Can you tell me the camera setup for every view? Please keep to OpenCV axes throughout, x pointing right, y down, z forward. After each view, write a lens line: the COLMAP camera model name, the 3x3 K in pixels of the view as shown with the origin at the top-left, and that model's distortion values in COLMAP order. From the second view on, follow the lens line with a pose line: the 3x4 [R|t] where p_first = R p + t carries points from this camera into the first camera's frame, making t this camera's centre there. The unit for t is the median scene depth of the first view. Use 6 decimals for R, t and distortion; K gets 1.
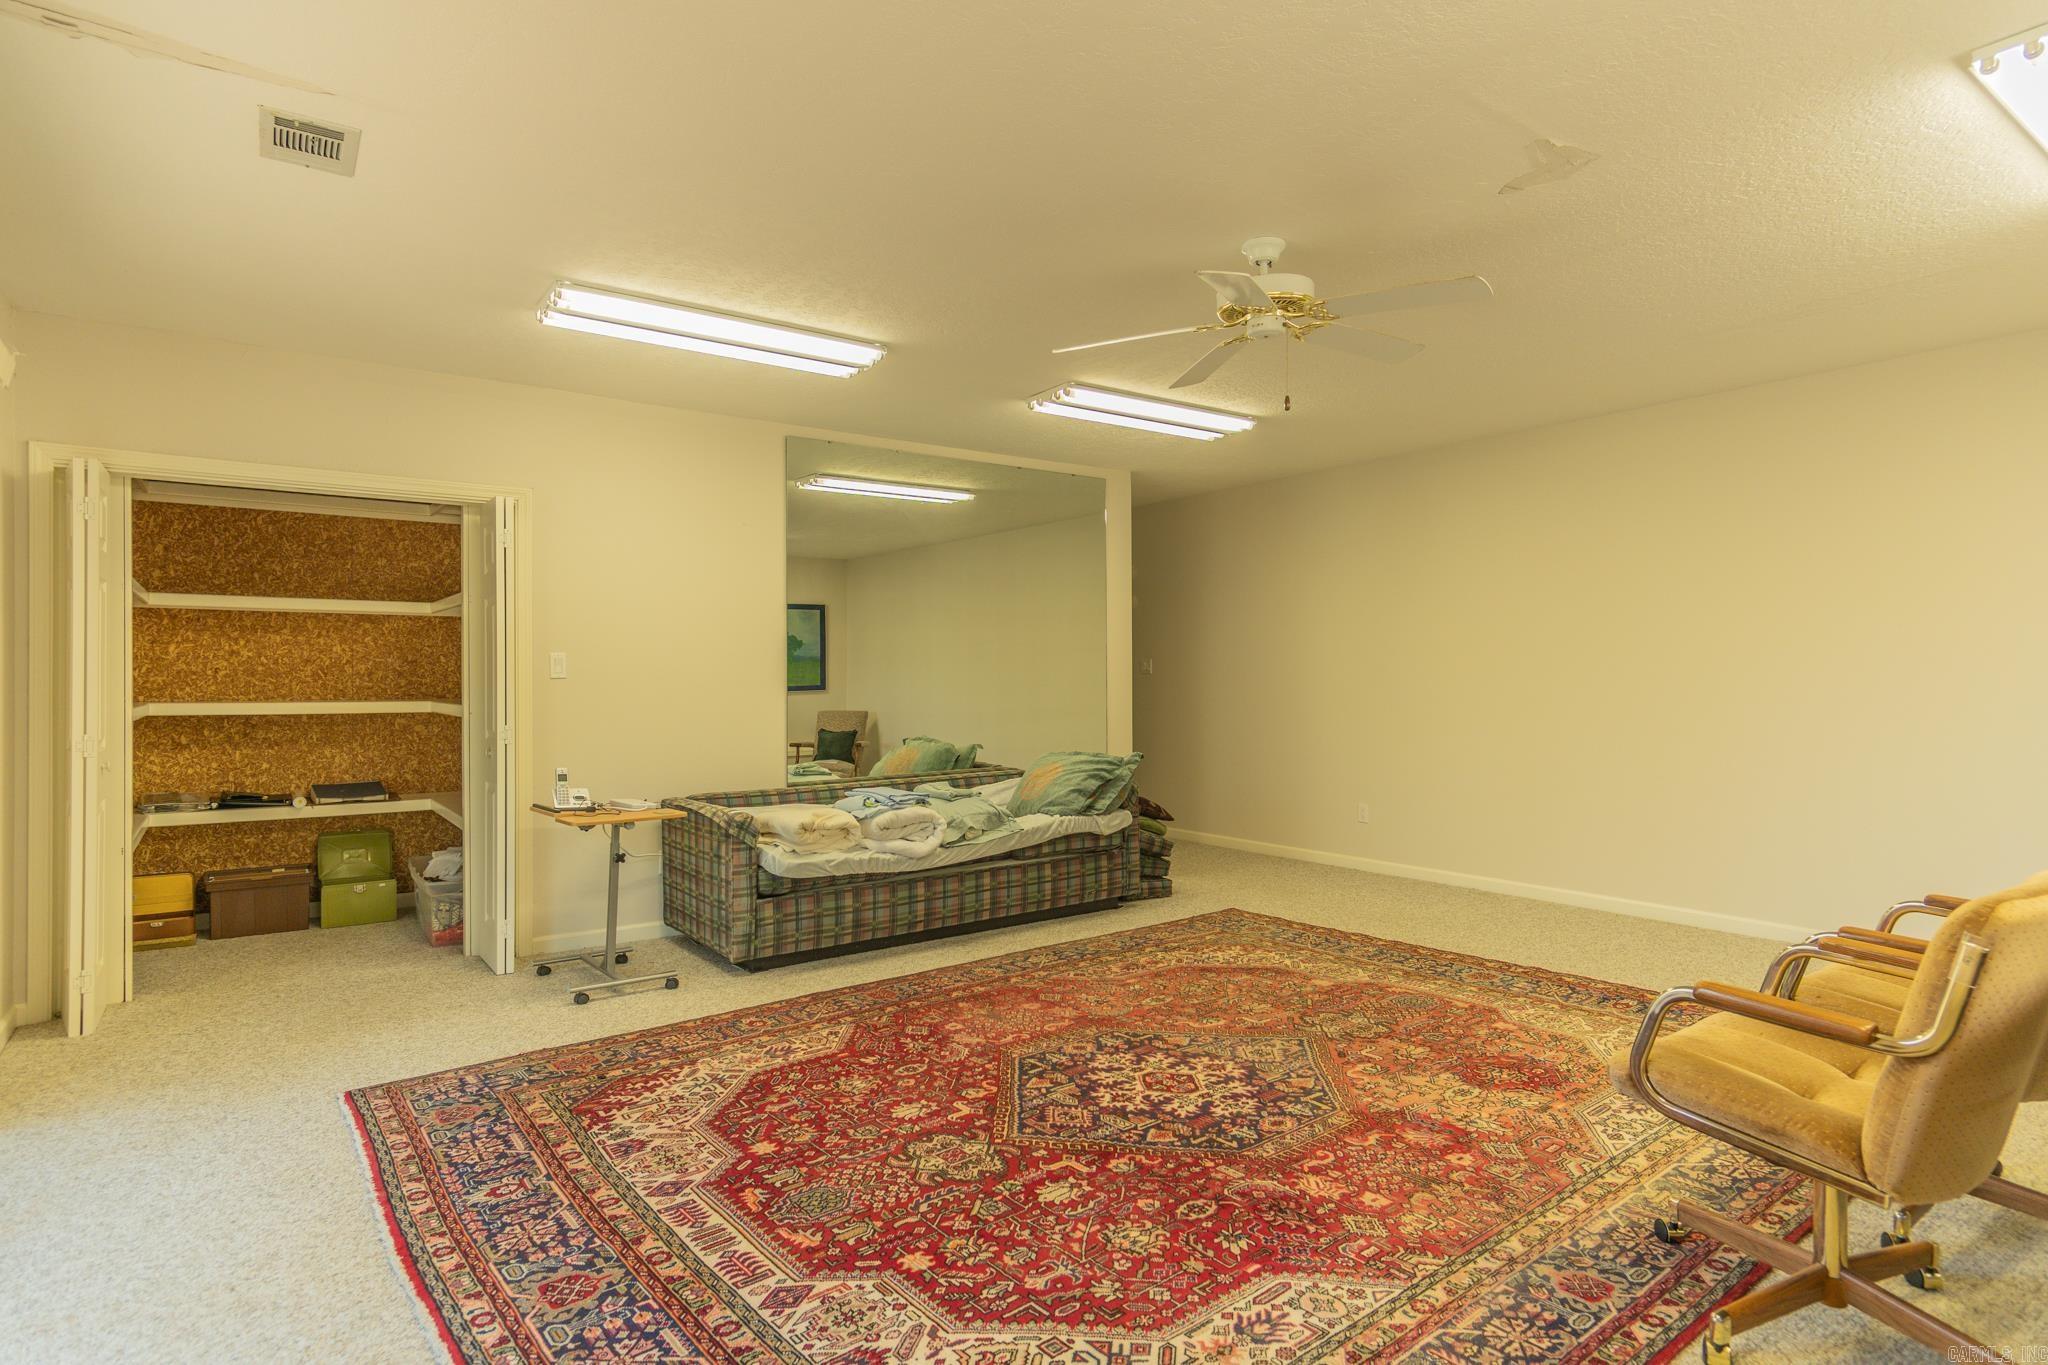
lens RADIAL K [[1088.4, 0, 1033.4], [0, 1088.4, 674.7], [0, 0, 1]] dist [0.008427, 0.000089]
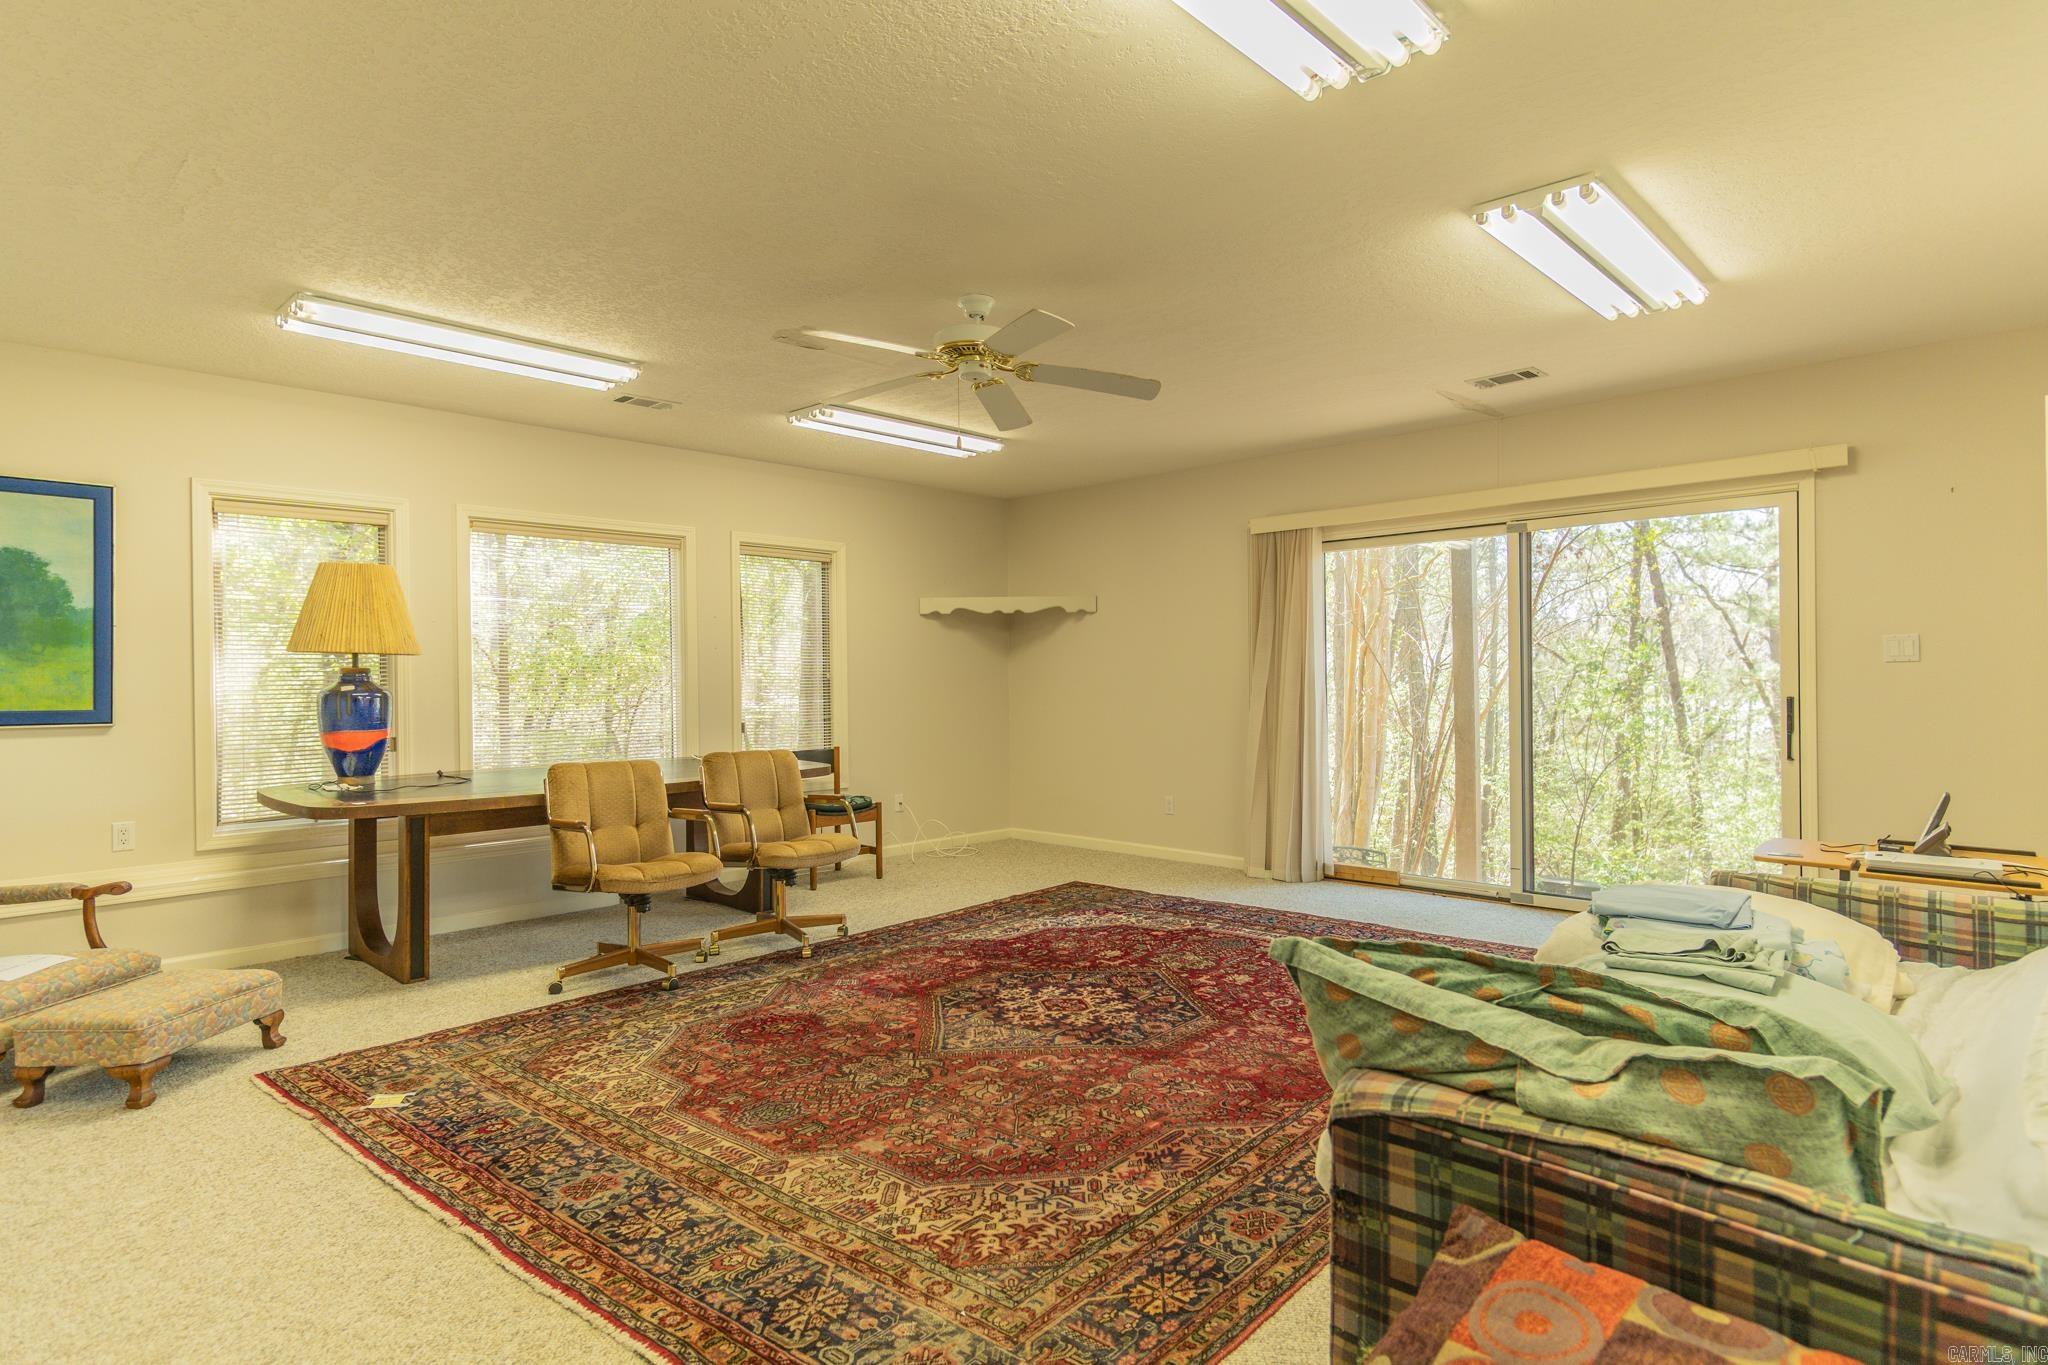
lens RADIAL K [[1088.4, 0, 1033.4], [0, 1088.4, 674.7], [0, 0, 1]] dist [0.008427, 0.000089]
pose [[-0.984569, 0.015288, -0.174328, 0.369674], [0.015762, 0.999875, -0.001337, 0.001879], [0.174286, -0.004064, -0.984687, 2.211225]]
